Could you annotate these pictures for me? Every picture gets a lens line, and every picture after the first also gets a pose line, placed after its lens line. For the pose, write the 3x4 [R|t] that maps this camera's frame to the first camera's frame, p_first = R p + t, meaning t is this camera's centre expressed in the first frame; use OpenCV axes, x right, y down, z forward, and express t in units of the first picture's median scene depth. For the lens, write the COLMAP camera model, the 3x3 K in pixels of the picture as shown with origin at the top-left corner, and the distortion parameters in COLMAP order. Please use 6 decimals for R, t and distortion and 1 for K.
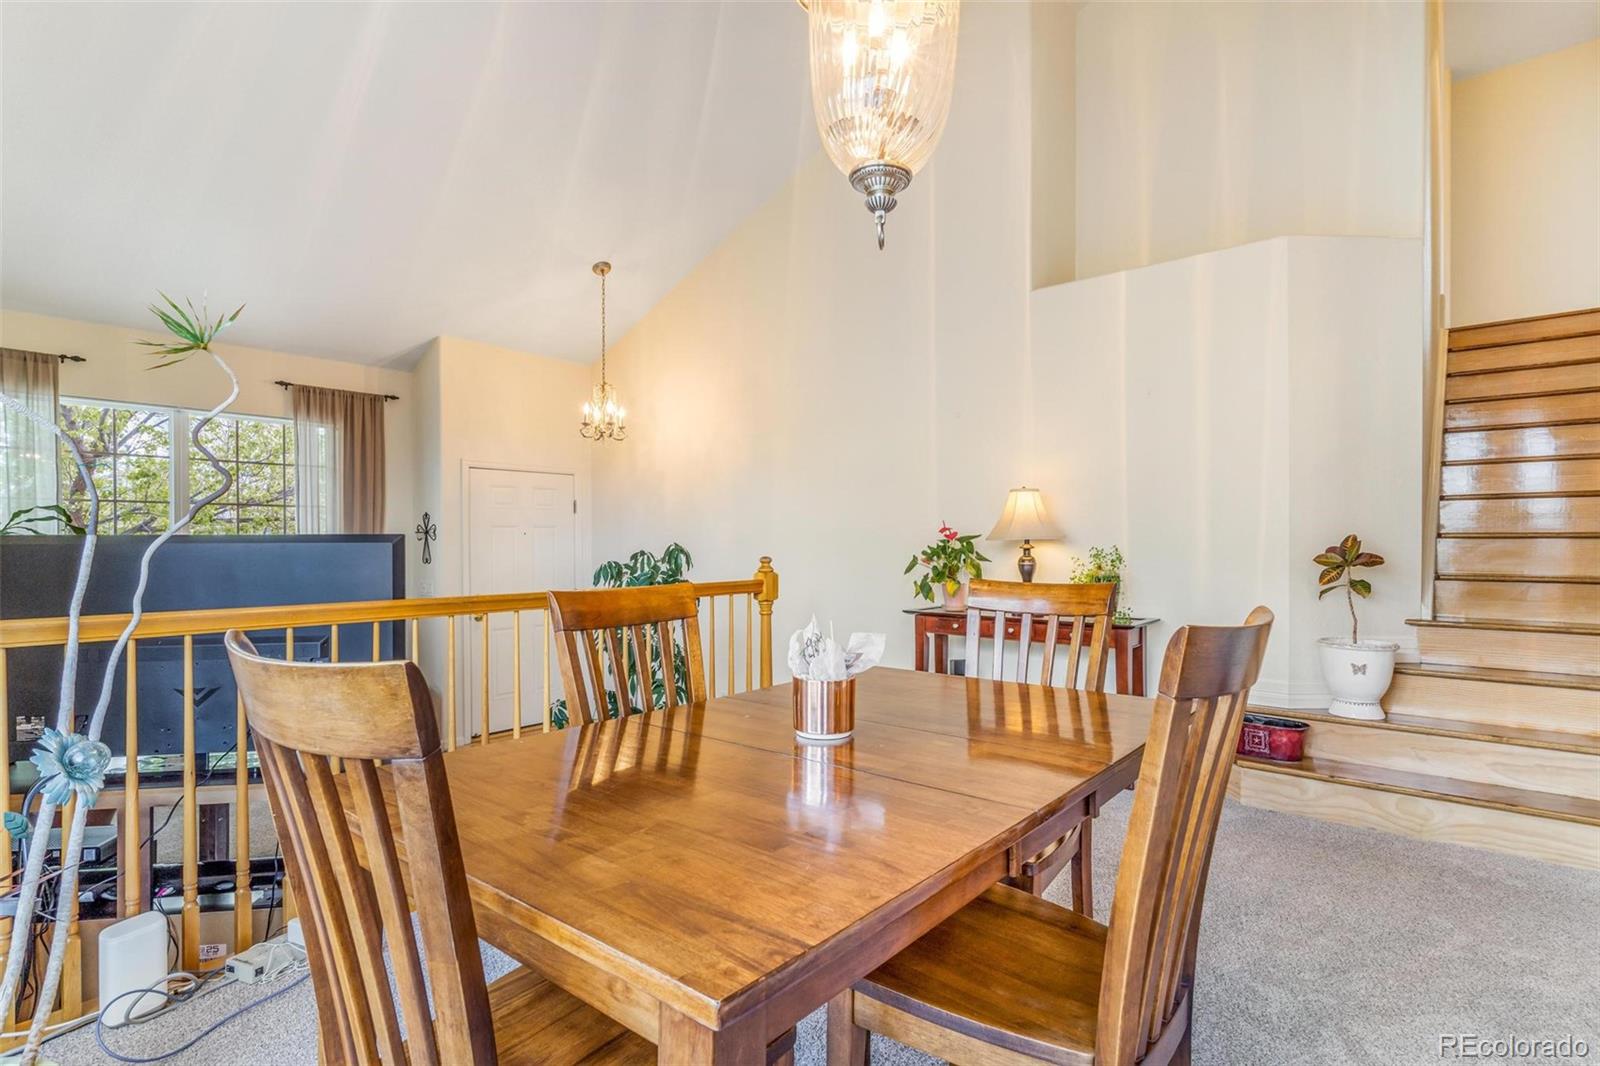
lens RADIAL K [[798.3, 0, 788.4], [0, 798.3, 527.2], [0, 0, 1]] dist [-0.001132, -0.001938]
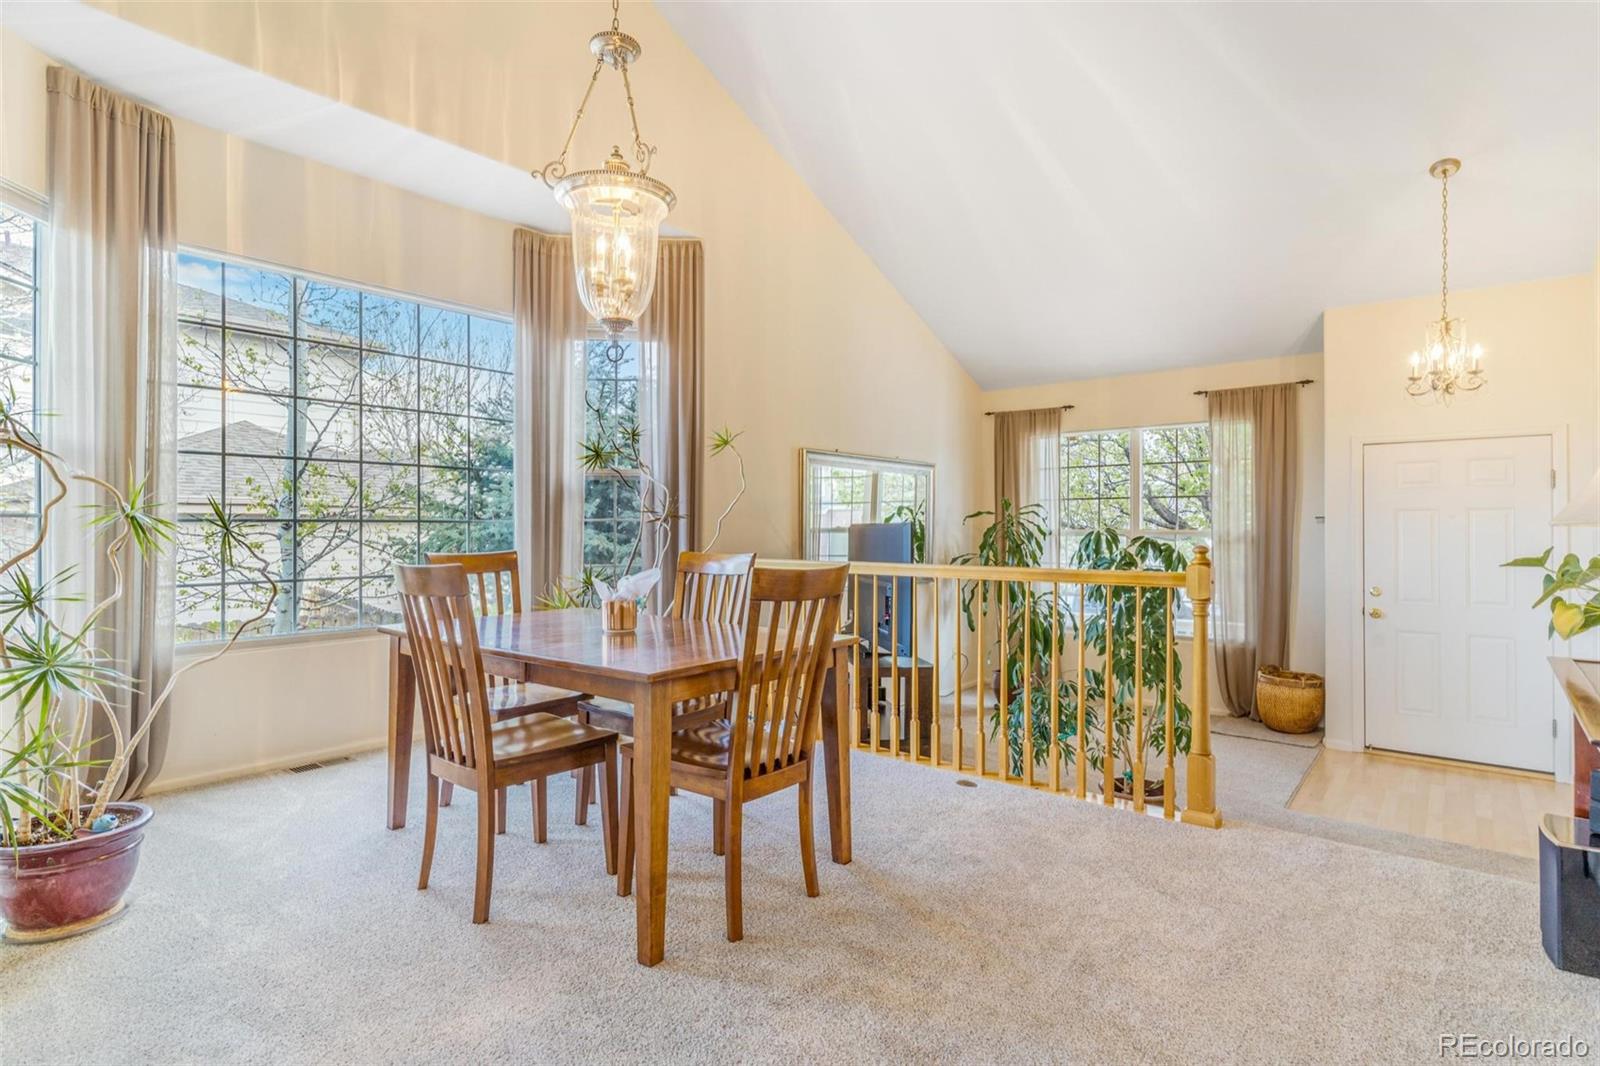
lens RADIAL K [[798.3, 0, 788.4], [0, 798.3, 527.2], [0, 0, 1]] dist [-0.001132, -0.001938]
pose [[0.005700, 0.005747, -0.999967, 0.518657], [0.007725, 0.999953, 0.005791, 0.006404], [0.999954, -0.007758, 0.005655, 0.371711]]
